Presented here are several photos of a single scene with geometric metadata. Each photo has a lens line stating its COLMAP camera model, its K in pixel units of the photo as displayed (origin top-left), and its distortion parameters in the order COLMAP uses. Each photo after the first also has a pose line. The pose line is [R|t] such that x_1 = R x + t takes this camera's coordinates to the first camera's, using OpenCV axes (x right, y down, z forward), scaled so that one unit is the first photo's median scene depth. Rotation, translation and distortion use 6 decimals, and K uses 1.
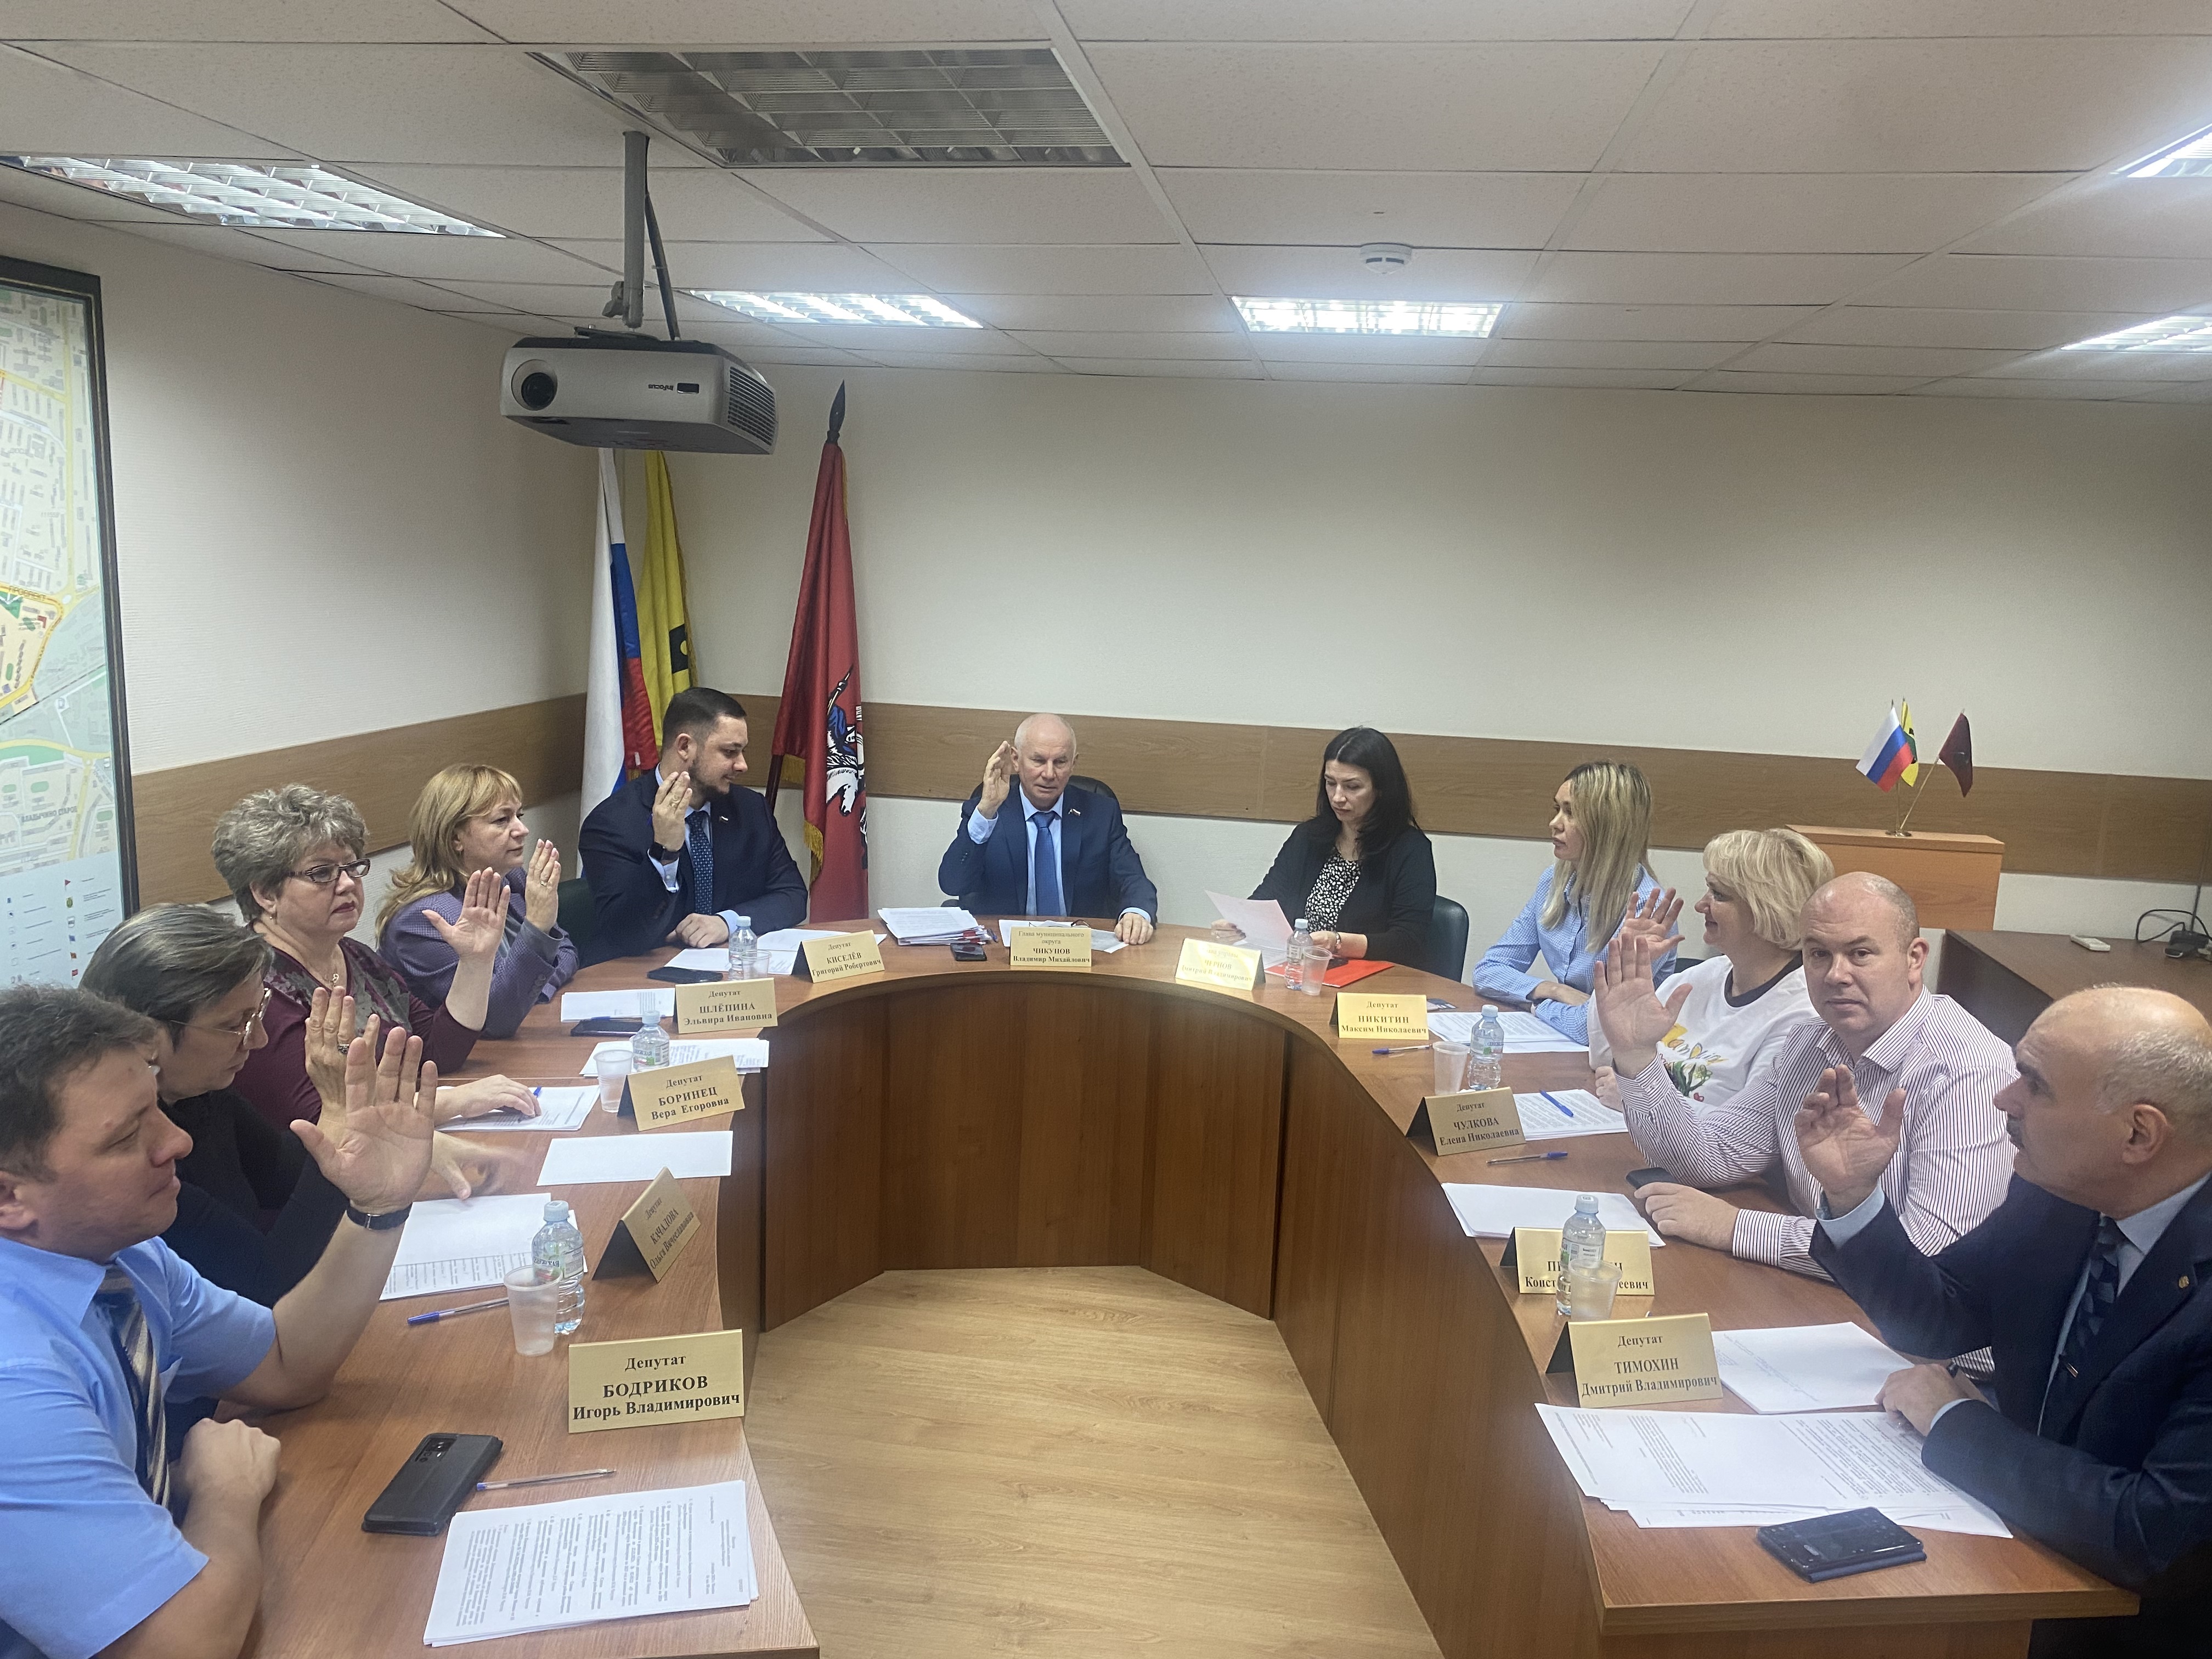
lens RADIAL K [[1696.2, 0, 1133.1], [0, 1696.2, 814.4], [0, 0, 1]] dist [0.008659, -0.000170]
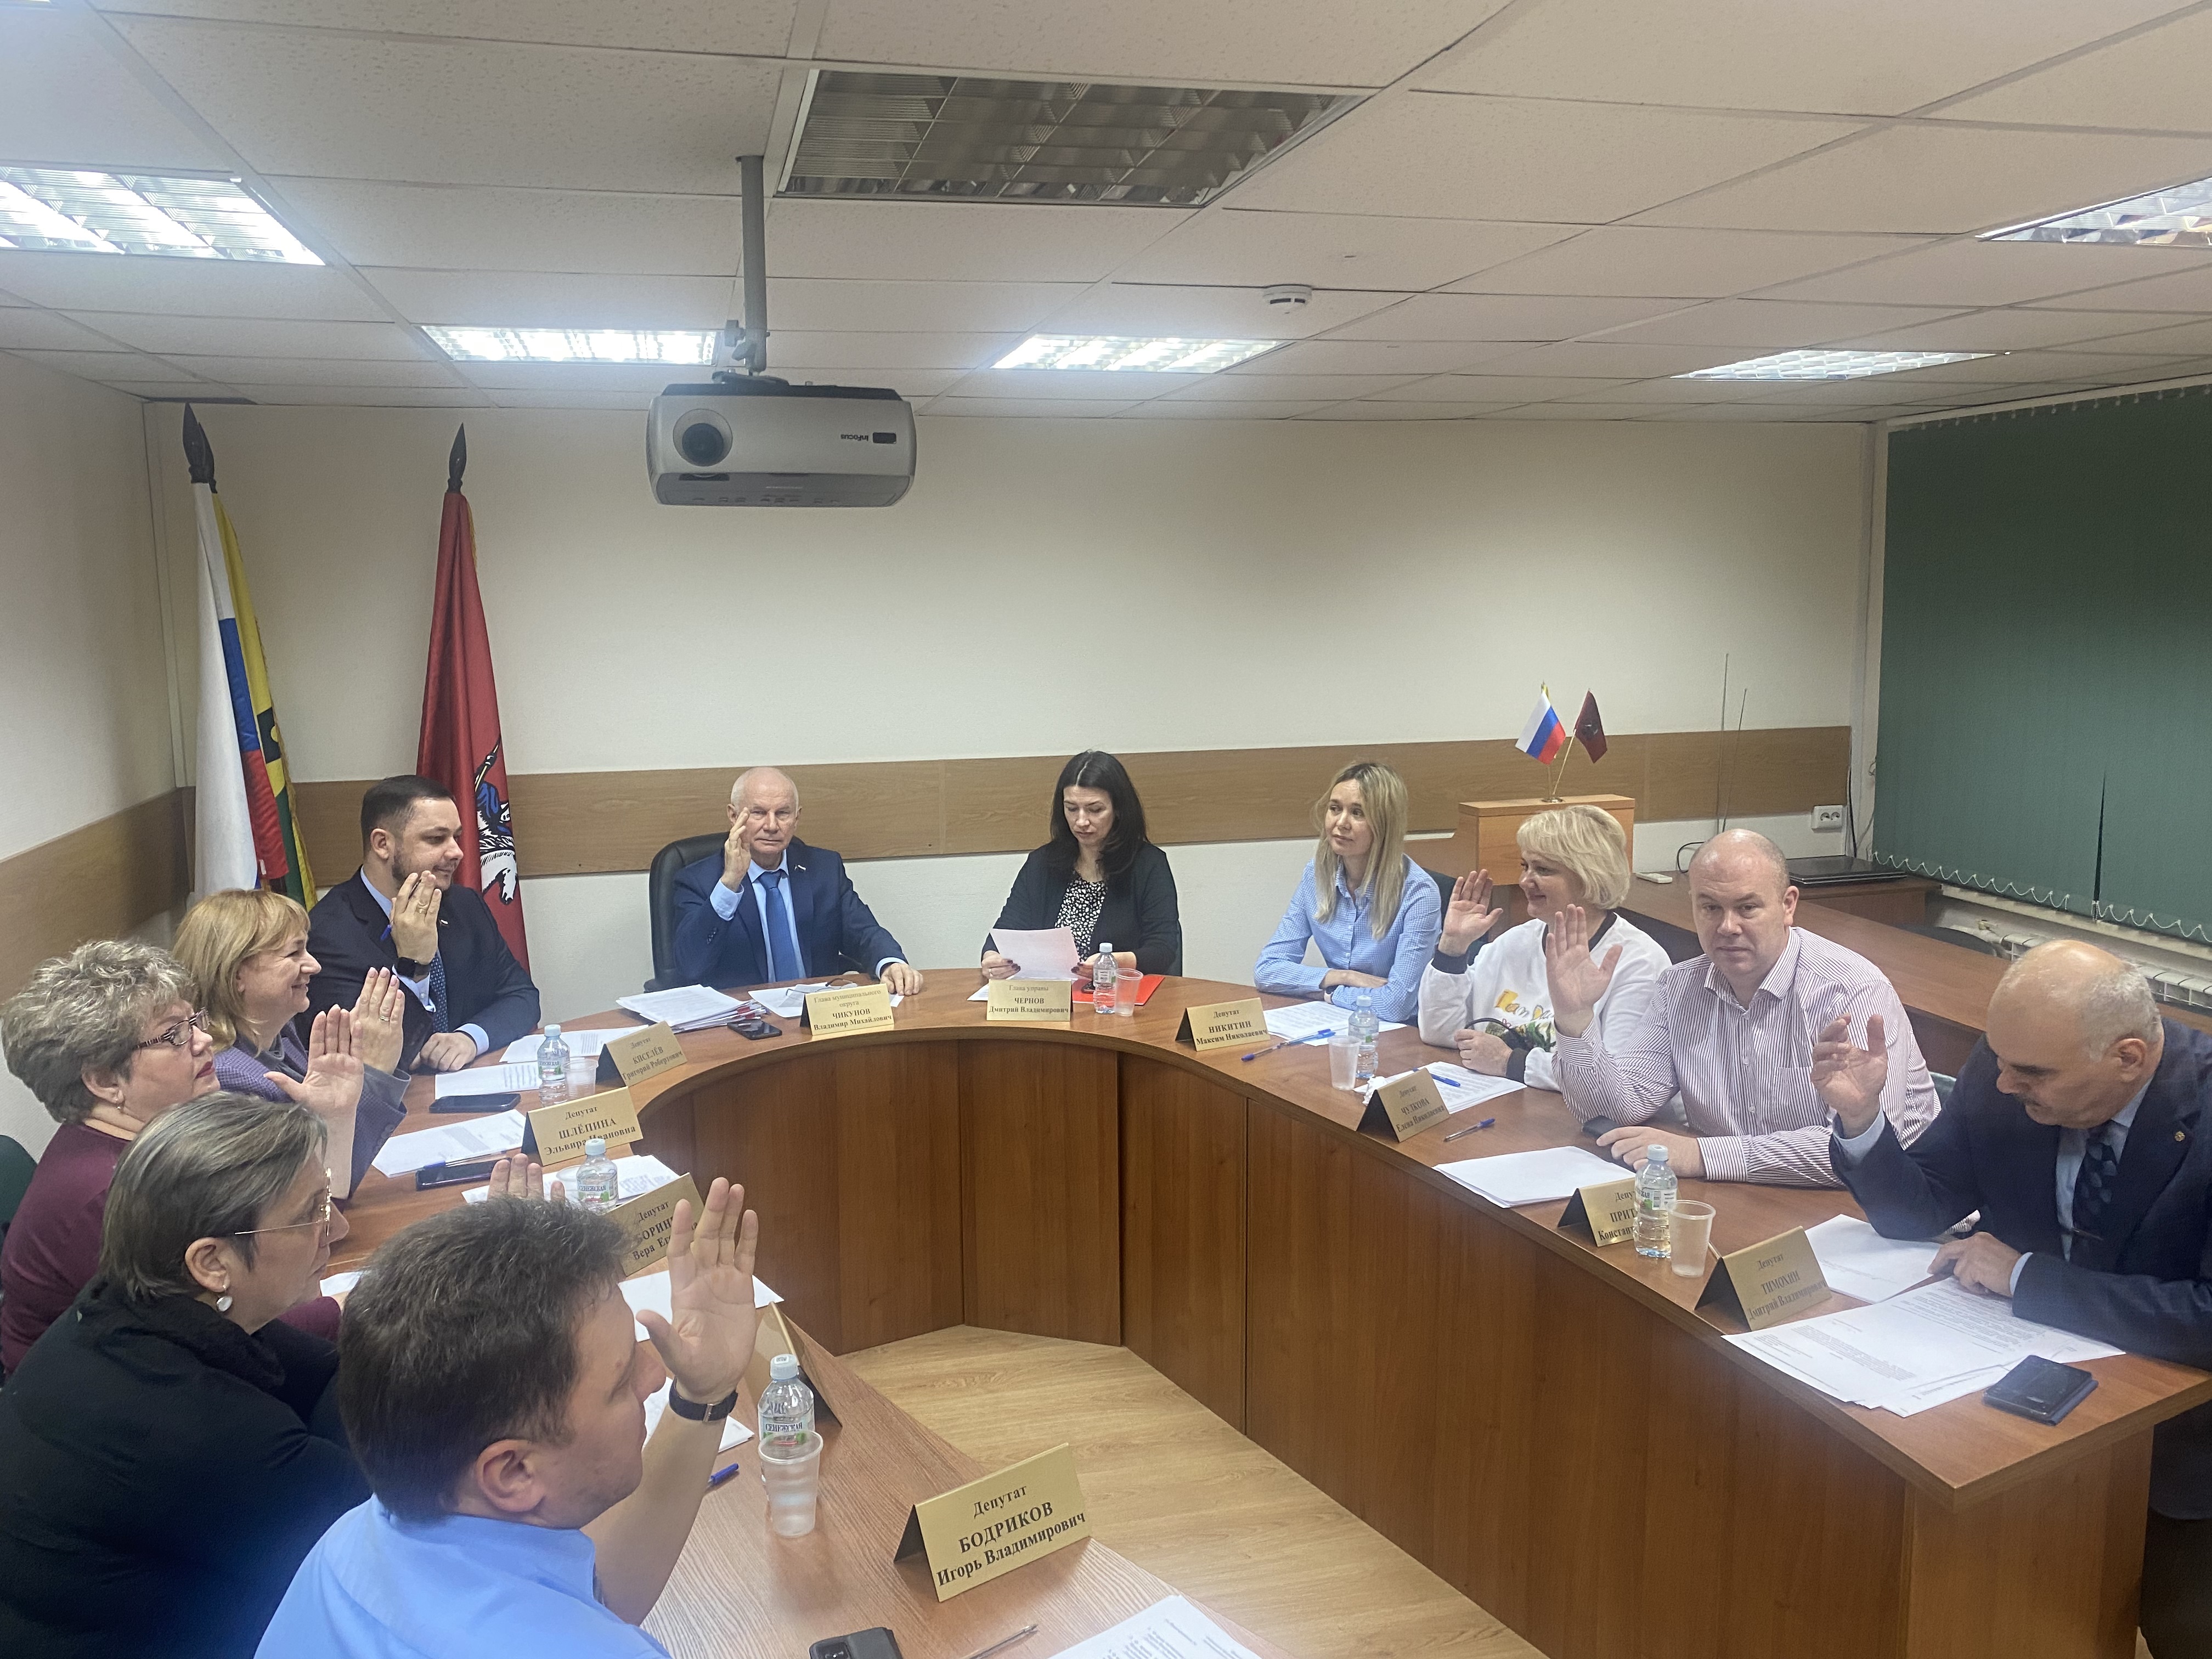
lens RADIAL K [[1696.2, 0, 1122.5], [0, 1696.2, 797.1], [0, 0, 1]] dist [0.008659, -0.000170]
pose [[0.921139, -0.101786, 0.375689, -0.303024], [0.110822, 0.993837, -0.002460, -0.025052], [-0.373123, 0.043901, 0.926743, 0.065982]]
